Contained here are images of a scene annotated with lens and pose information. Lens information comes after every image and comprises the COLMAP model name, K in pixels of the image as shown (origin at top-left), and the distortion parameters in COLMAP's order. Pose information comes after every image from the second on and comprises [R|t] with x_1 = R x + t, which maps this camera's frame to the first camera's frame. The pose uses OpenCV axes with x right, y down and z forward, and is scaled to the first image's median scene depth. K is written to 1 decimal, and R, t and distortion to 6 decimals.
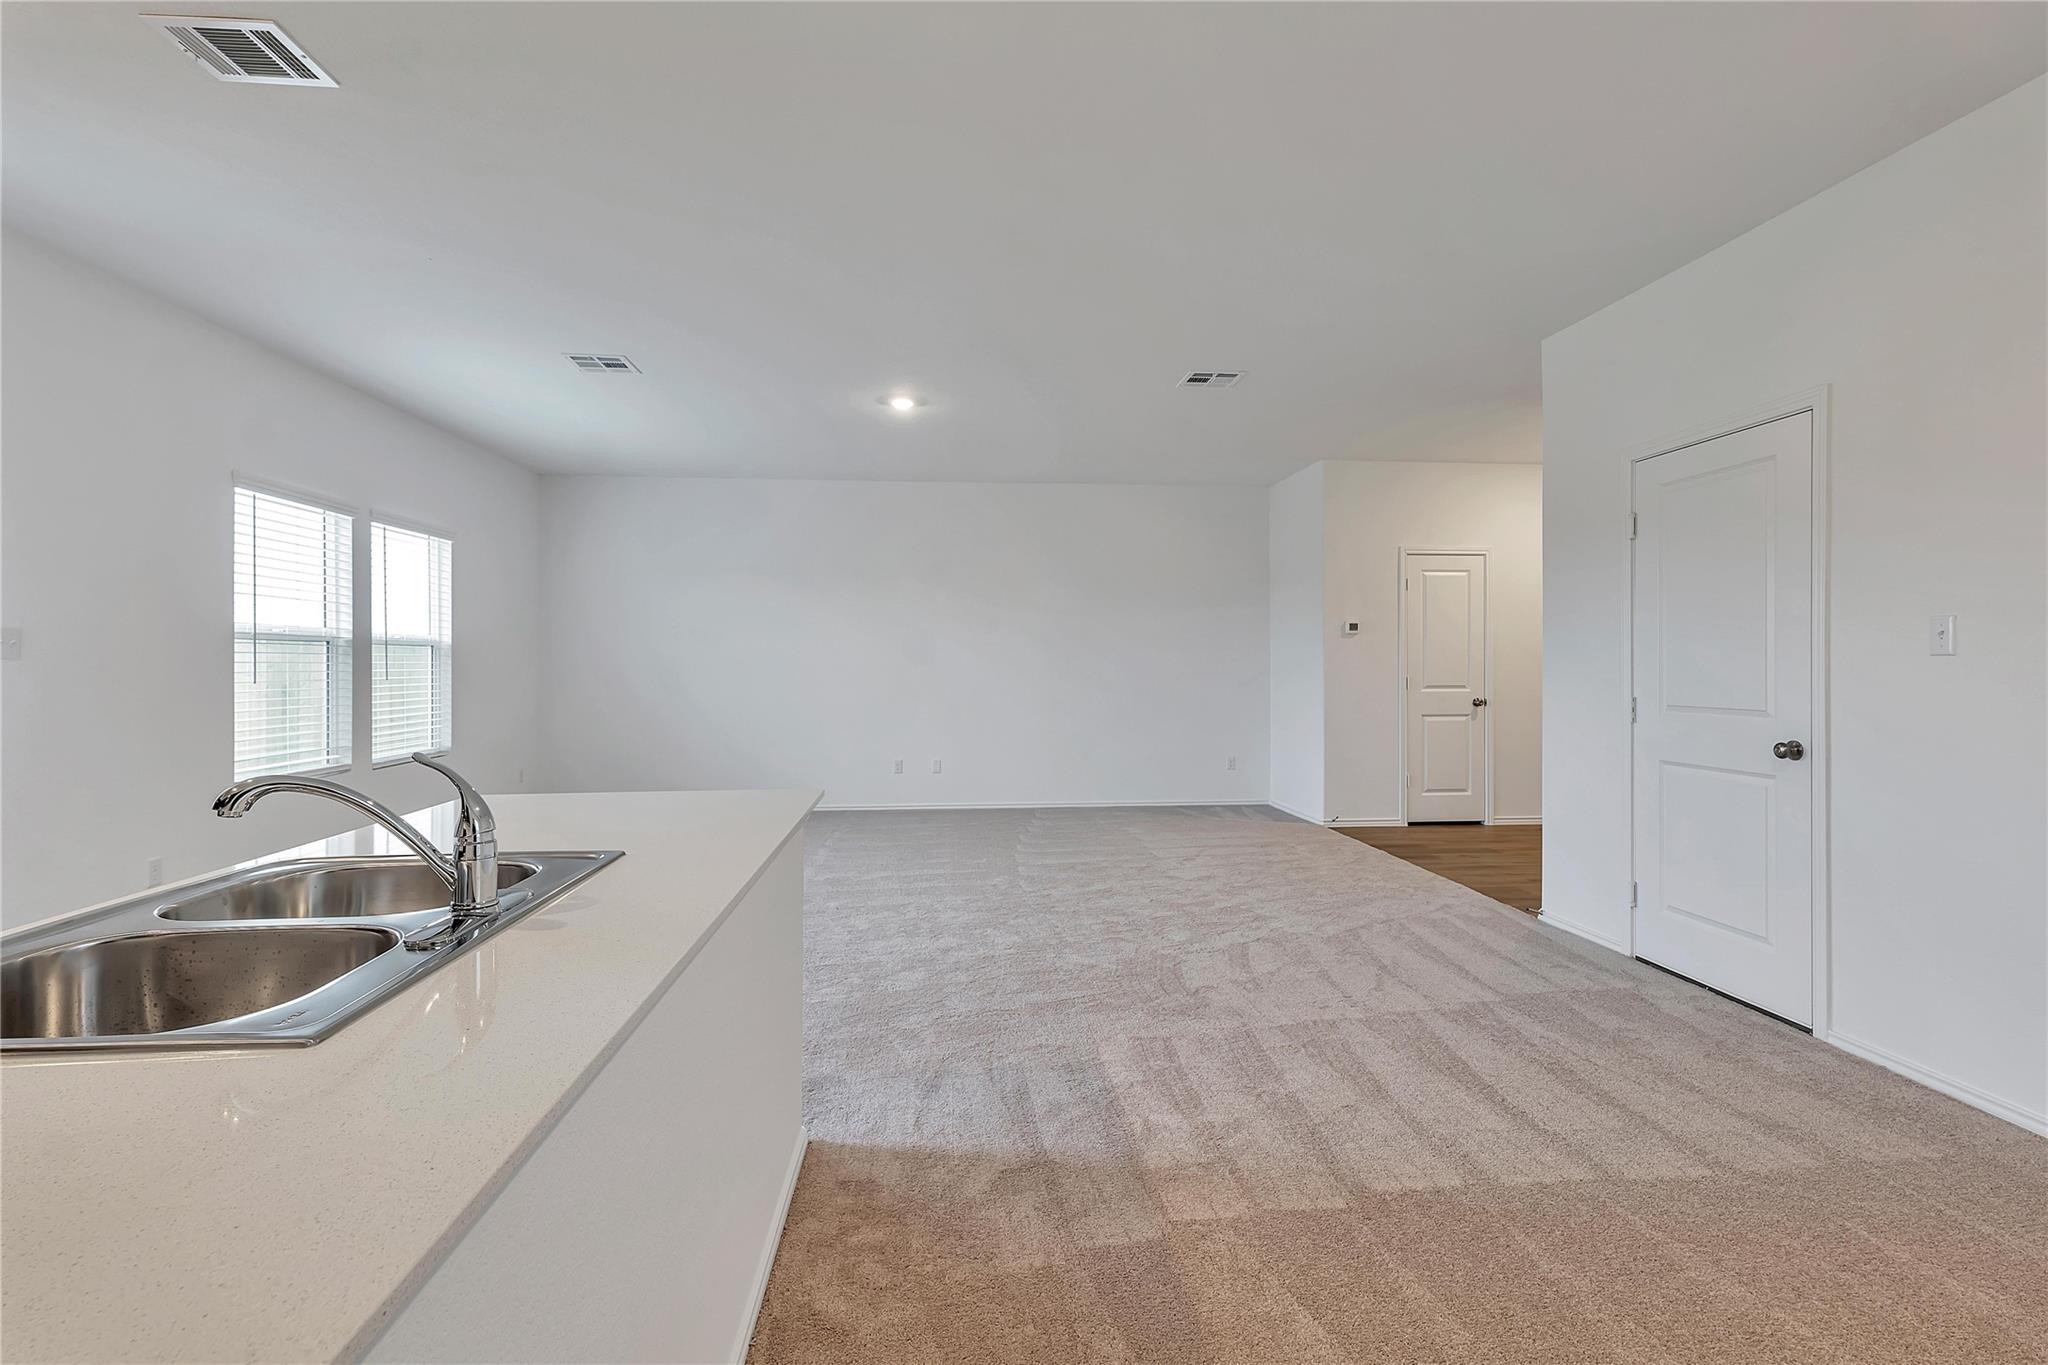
lens RADIAL K [[960.6, 0, 1025.1], [0, 960.6, 651.0], [0, 0, 1]] dist [0.000838, 0.000447]
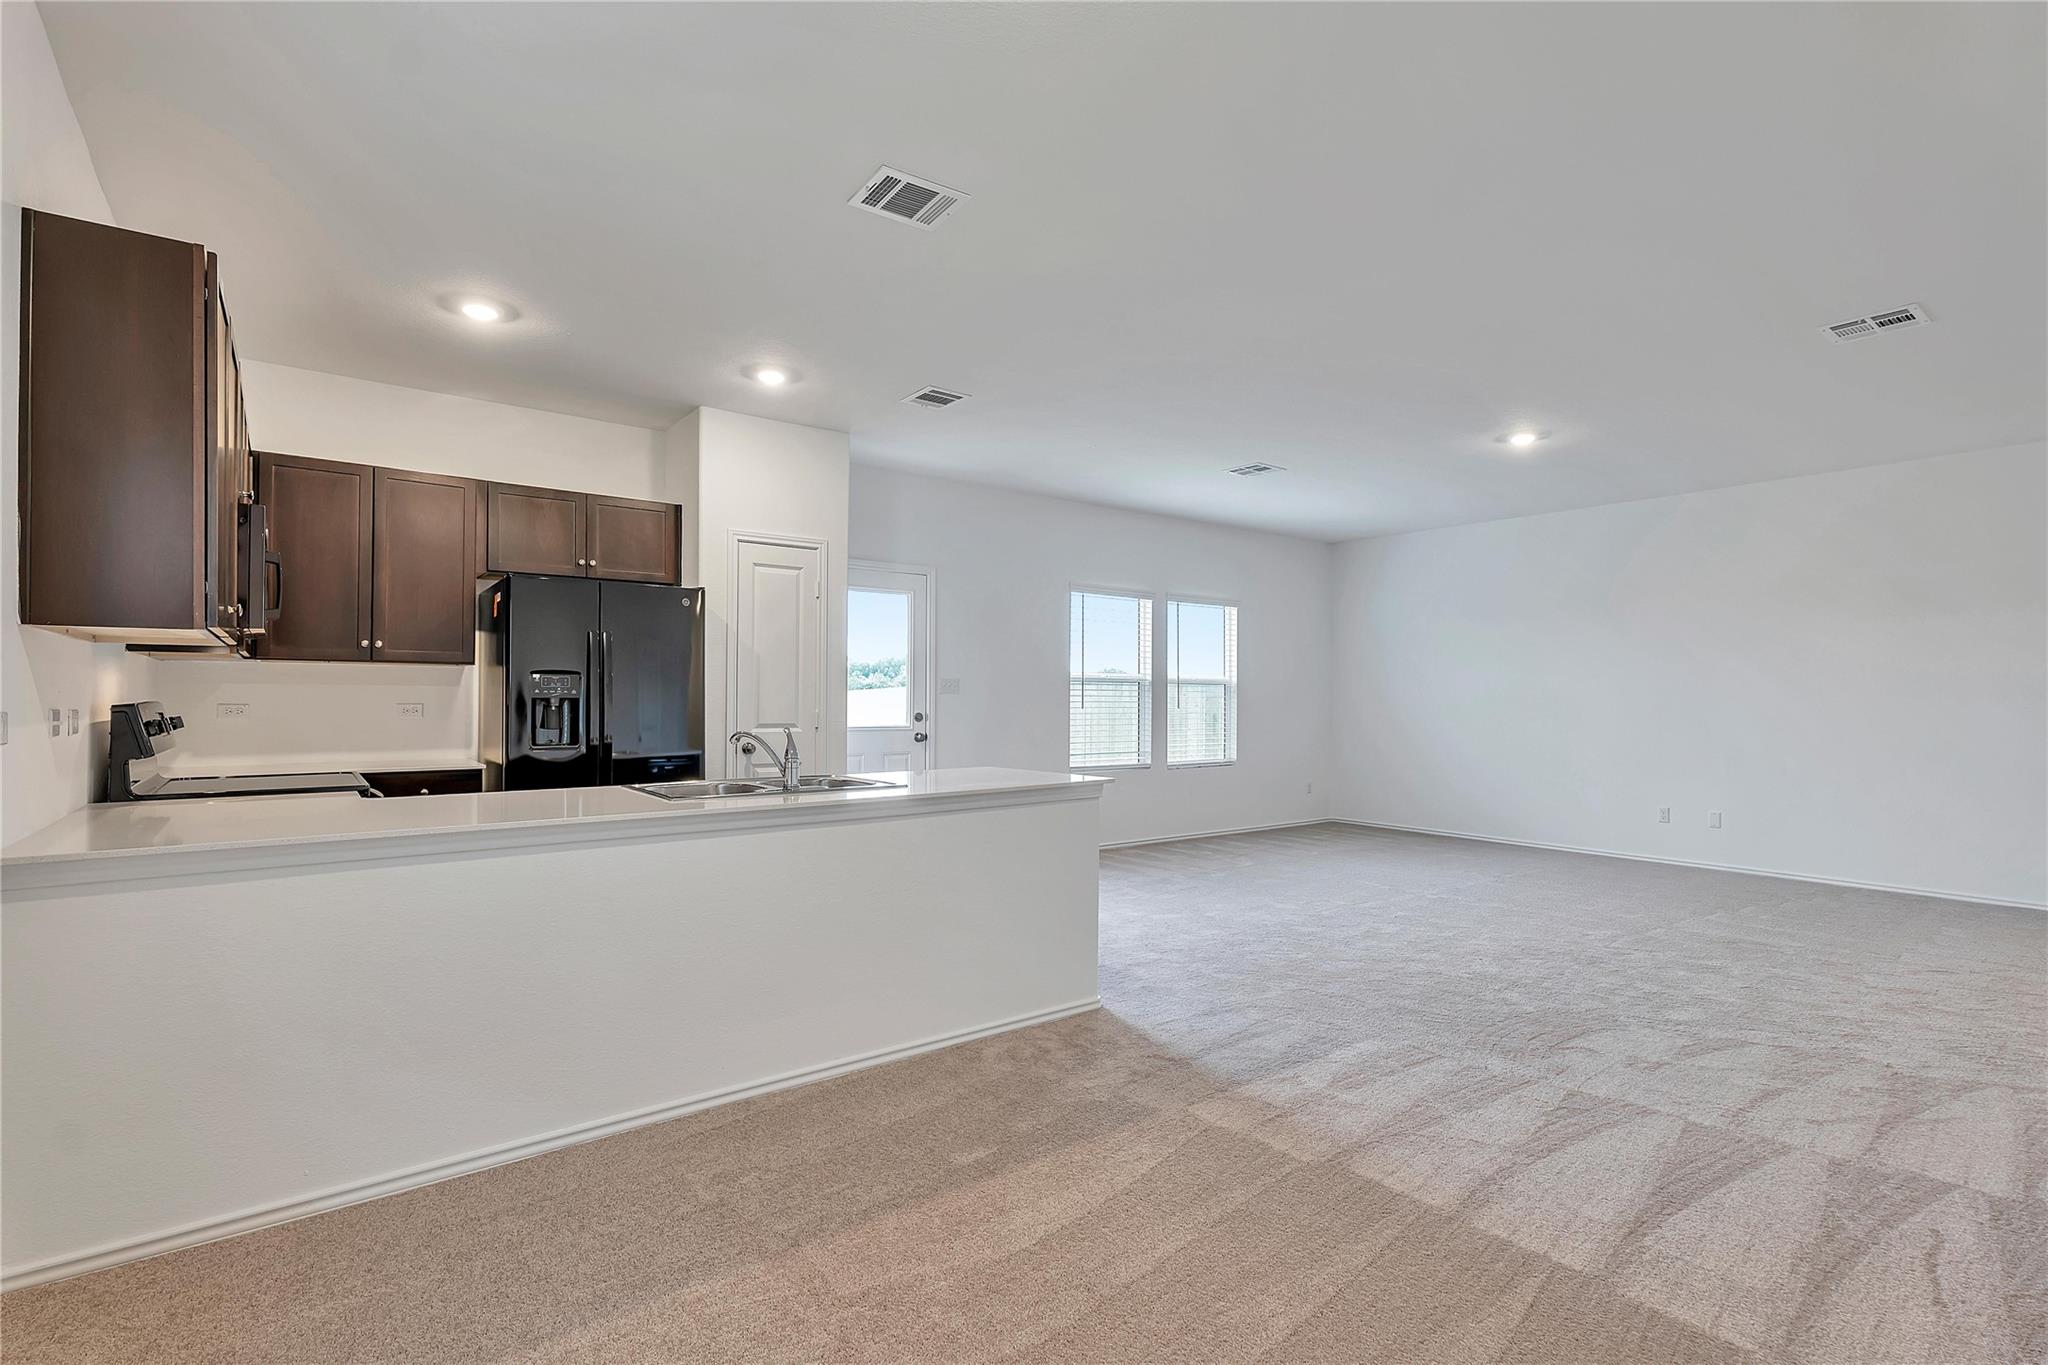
lens RADIAL K [[947.4, 0, 1024.0], [0, 947.4, 682.5], [0, 0, 1]] dist [0.004120, -0.003301]
pose [[0.535477, -0.009241, -0.844499, 0.642801], [0.005504, 0.999957, -0.007453, 0.000166], [0.844532, -0.000658, 0.535505, 0.050559]]
